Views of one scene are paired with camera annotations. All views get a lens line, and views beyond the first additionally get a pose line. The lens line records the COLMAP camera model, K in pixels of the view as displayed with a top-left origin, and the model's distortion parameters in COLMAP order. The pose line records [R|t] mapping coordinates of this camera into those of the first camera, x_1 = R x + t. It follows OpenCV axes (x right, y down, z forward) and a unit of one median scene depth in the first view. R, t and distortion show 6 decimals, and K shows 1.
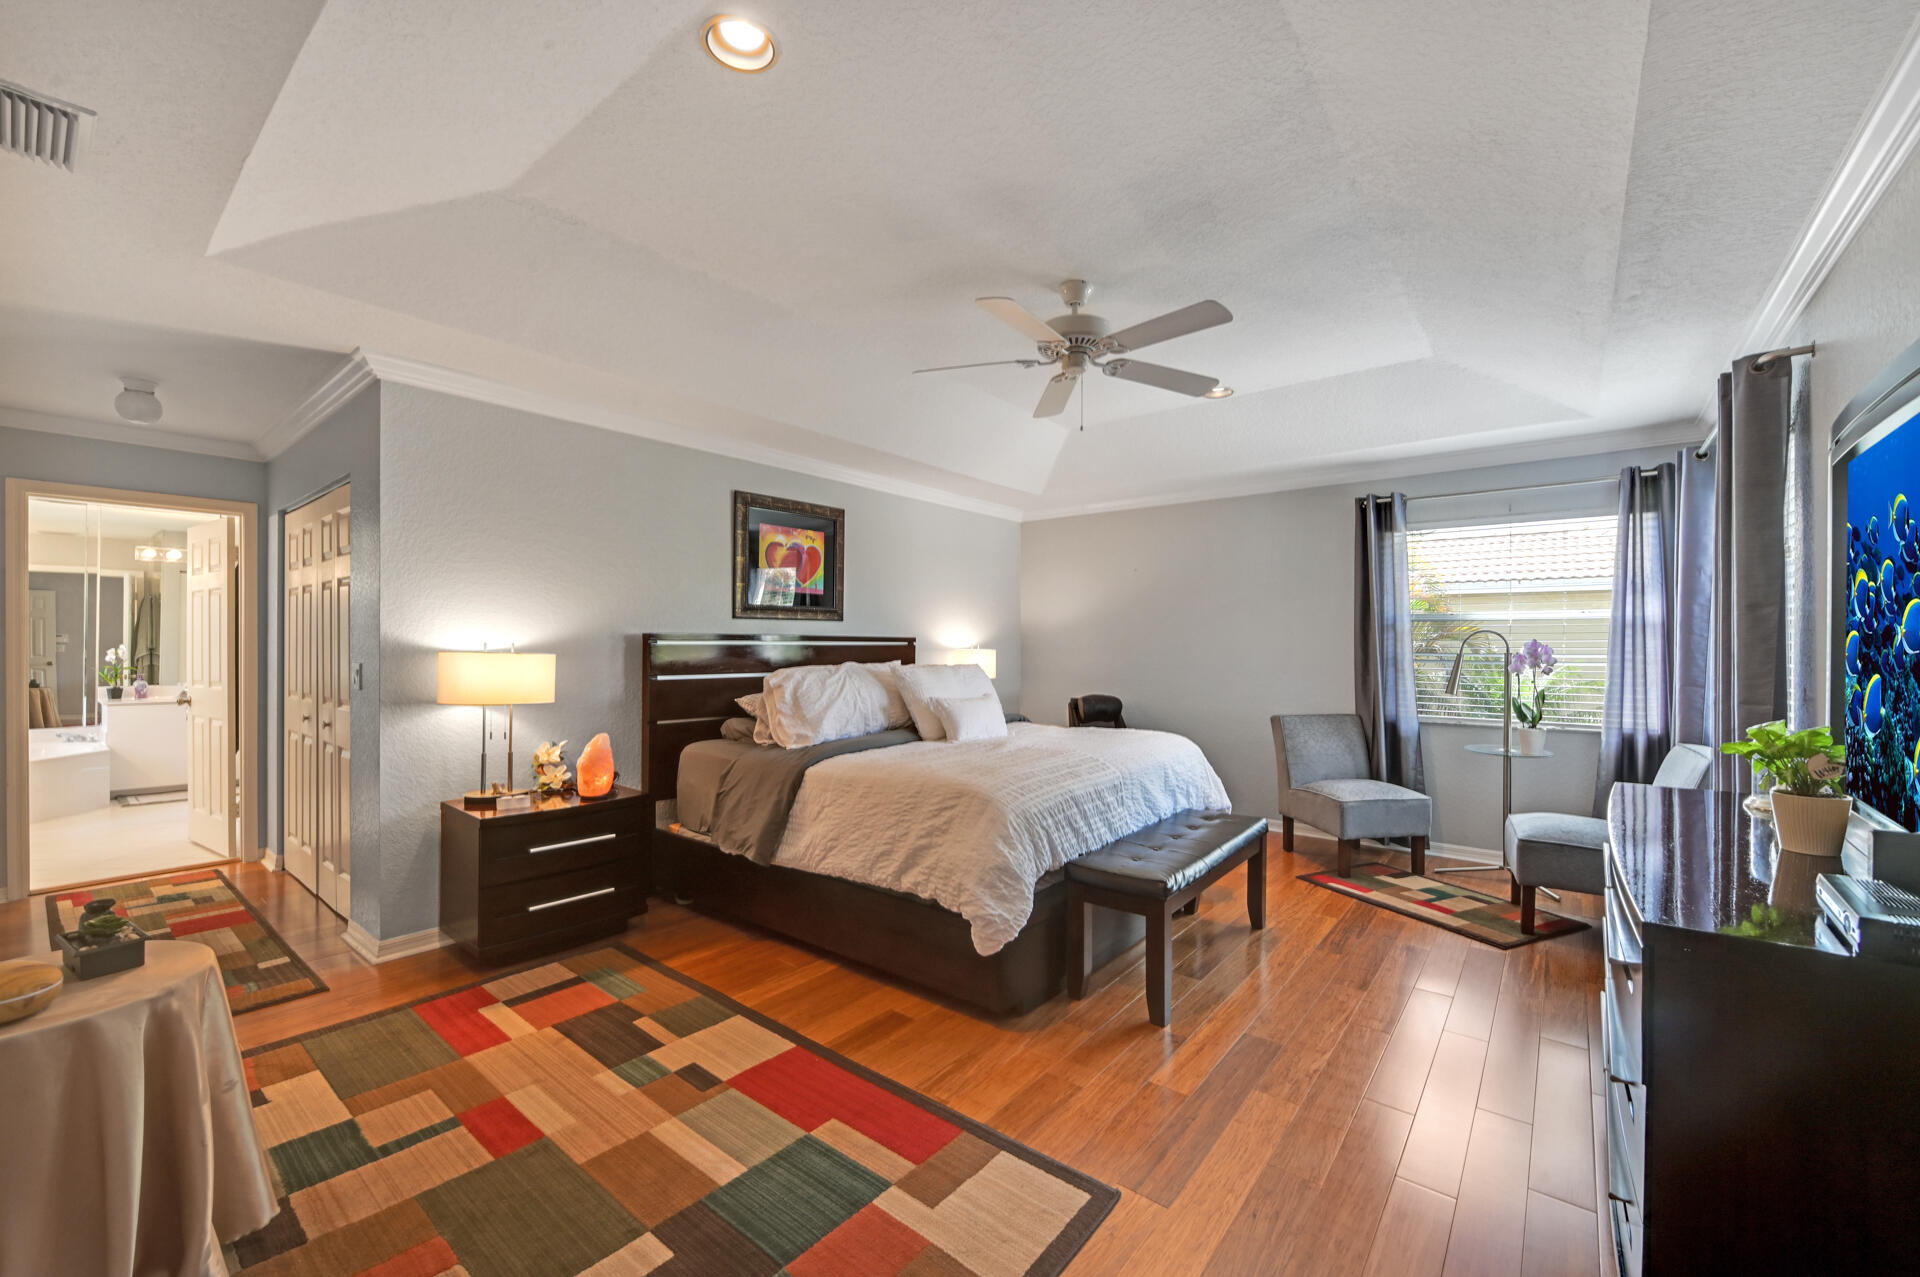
lens RADIAL K [[771.9, 0, 947.2], [0, 771.9, 646.3], [0, 0, 1]] dist [0.001201, -0.003418]
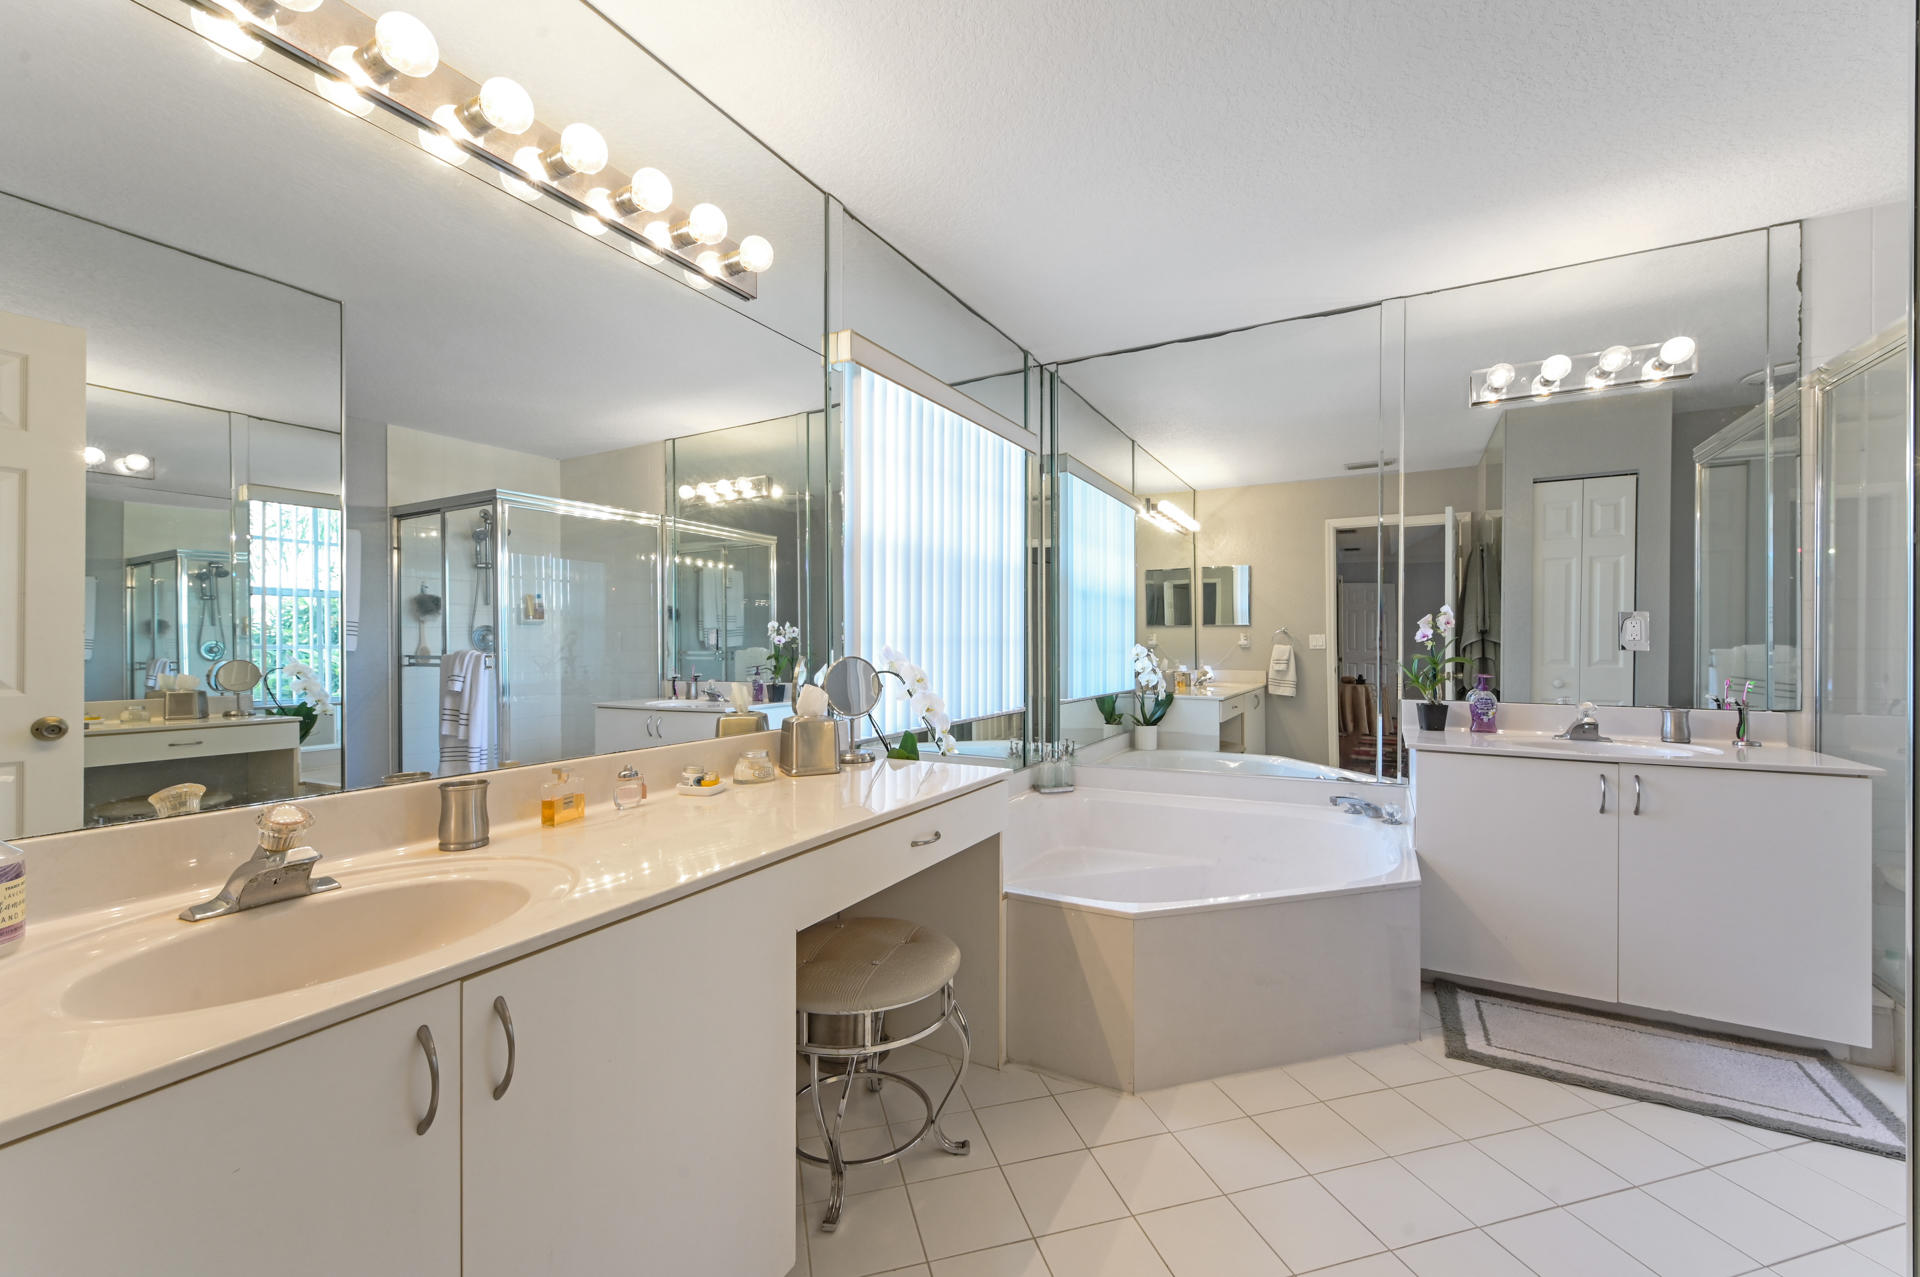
lens RADIAL K [[789.5, 0, 961.7], [0, 789.5, 641.6], [0, 0, 1]] dist [0.000411, 0.000040]
pose [[0.202163, -0.005580, -0.979336, -0.686975], [0.000123, 0.999984, -0.005672, 0.020820], [0.979352, 0.001026, 0.202160, 0.638656]]
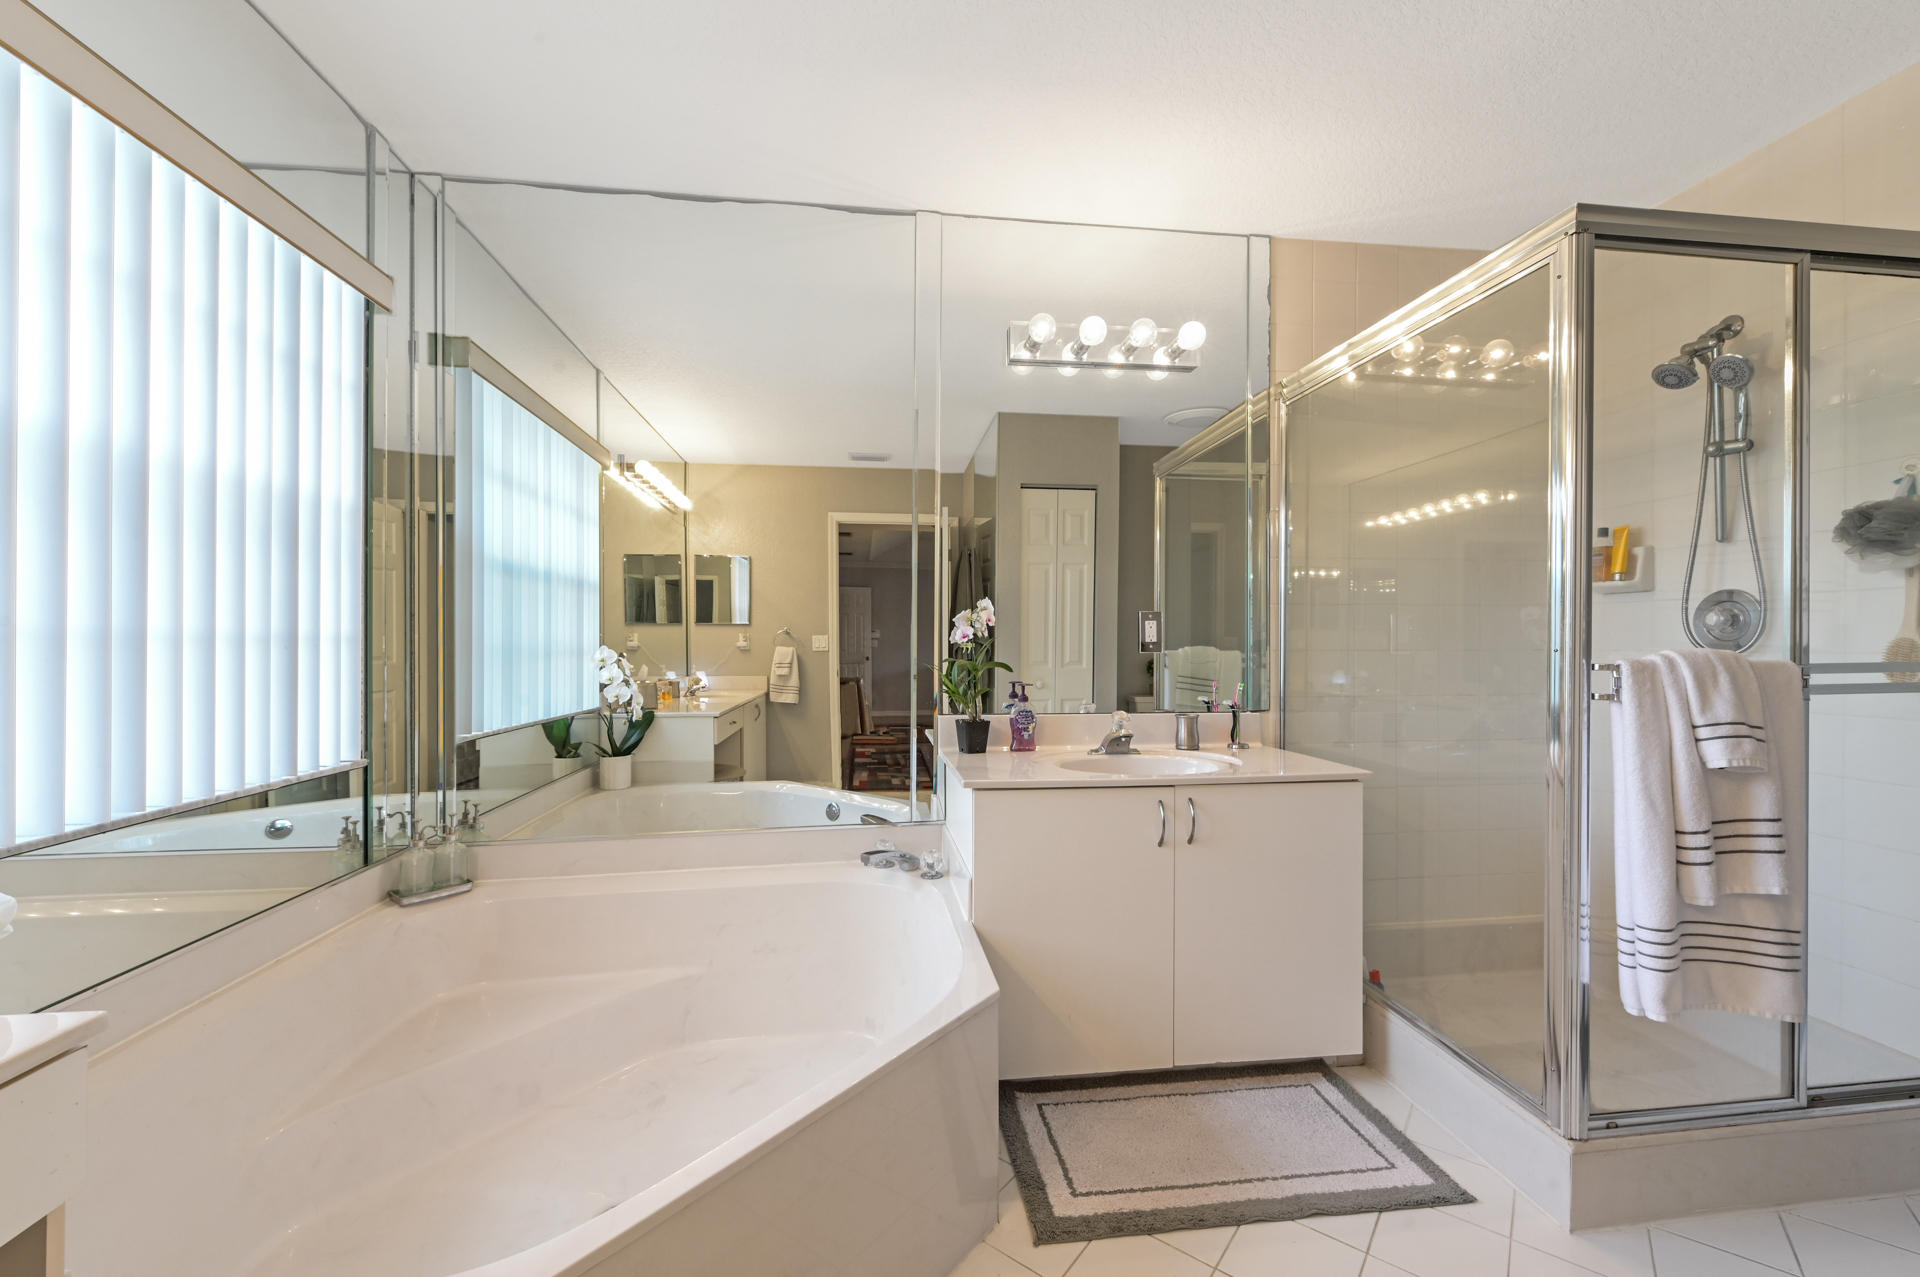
lens RADIAL K [[771.9, 0, 947.2], [0, 771.9, 646.3], [0, 0, 1]] dist [0.001201, -0.003418]
pose [[0.722811, -0.002123, -0.691042, -0.833665], [0.001944, 0.999998, -0.001040, 0.020153], [0.691043, -0.000592, 0.722814, 0.725557]]
